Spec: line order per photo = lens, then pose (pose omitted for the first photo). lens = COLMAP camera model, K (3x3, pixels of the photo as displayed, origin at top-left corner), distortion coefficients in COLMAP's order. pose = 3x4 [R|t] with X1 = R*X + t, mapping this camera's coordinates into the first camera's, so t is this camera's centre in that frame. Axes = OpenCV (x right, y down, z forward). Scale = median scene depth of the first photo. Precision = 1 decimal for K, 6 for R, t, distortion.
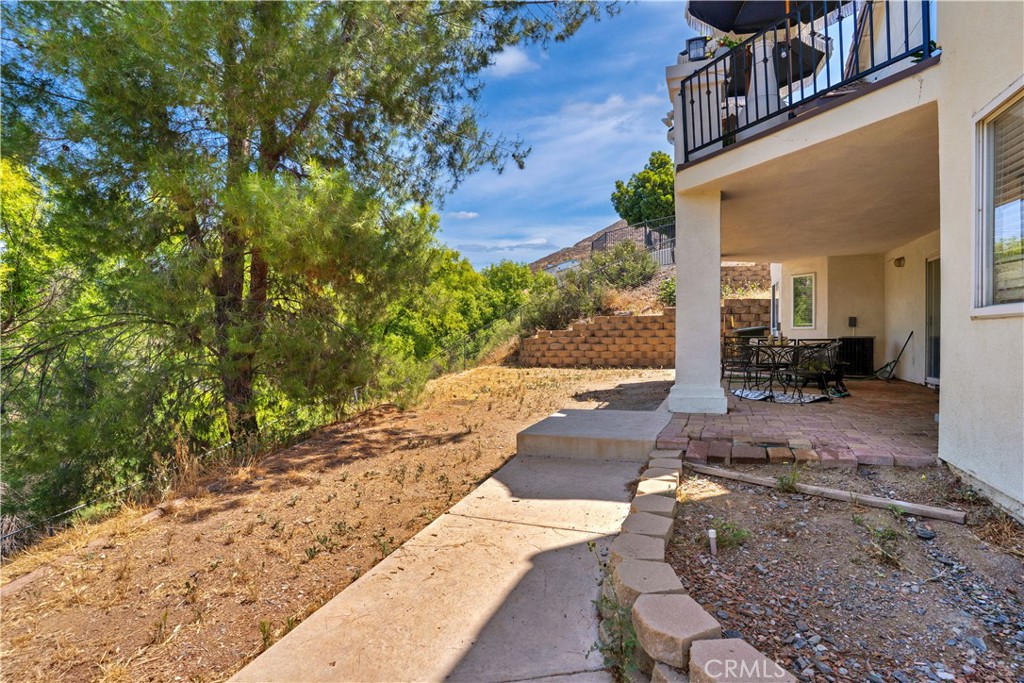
lens RADIAL K [[513.2, 0, 519.9], [0, 513.2, 336.8], [0, 0, 1]] dist [-0.015786, 0.001410]
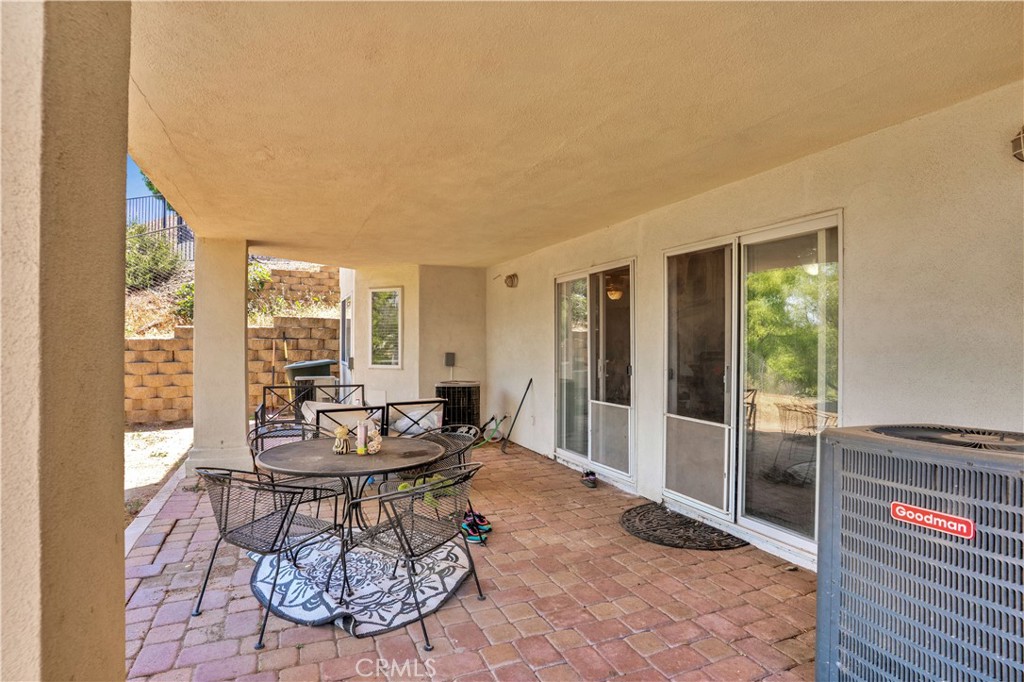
lens RADIAL K [[513.2, 0, 514.3], [0, 513.2, 340.7], [0, 0, 1]] dist [-0.015786, 0.001410]
pose [[0.706477, 0.001590, 0.707734, 0.155825], [0.006394, 0.999942, -0.008629, -0.036440], [-0.707707, 0.010621, 0.706426, 0.320319]]
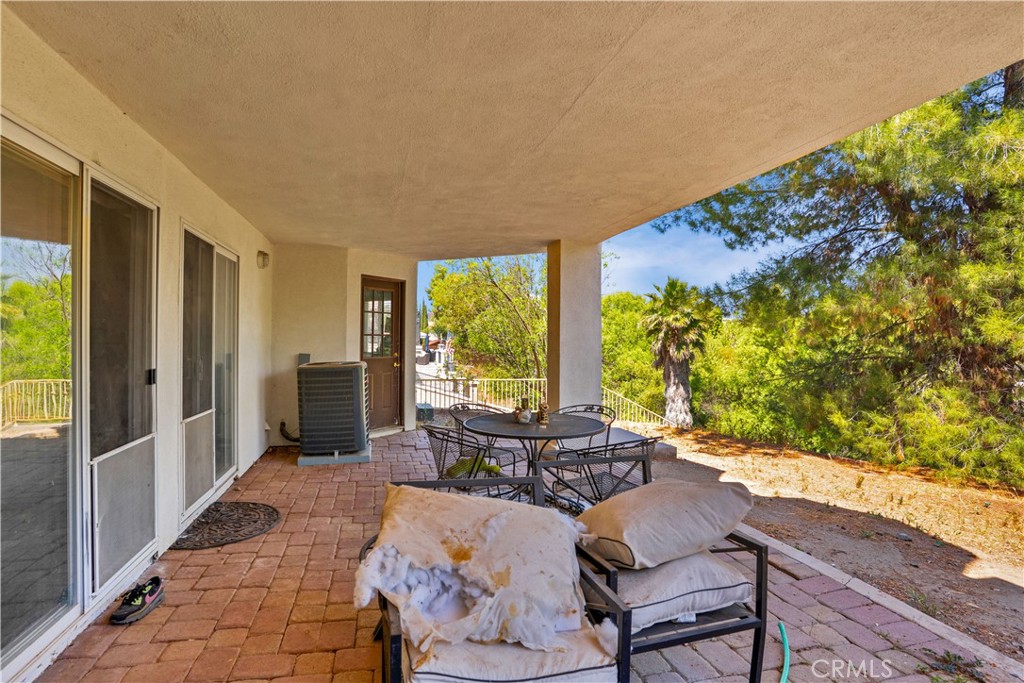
lens RADIAL K [[513.2, 0, 514.0], [0, 513.2, 340.9], [0, 0, 1]] dist [-0.015786, 0.001410]
pose [[-0.818099, -0.003403, -0.575067, 0.441523], [-0.011220, 0.999887, 0.010044, -0.038757], [0.574967, 0.014669, -0.818045, 0.760251]]
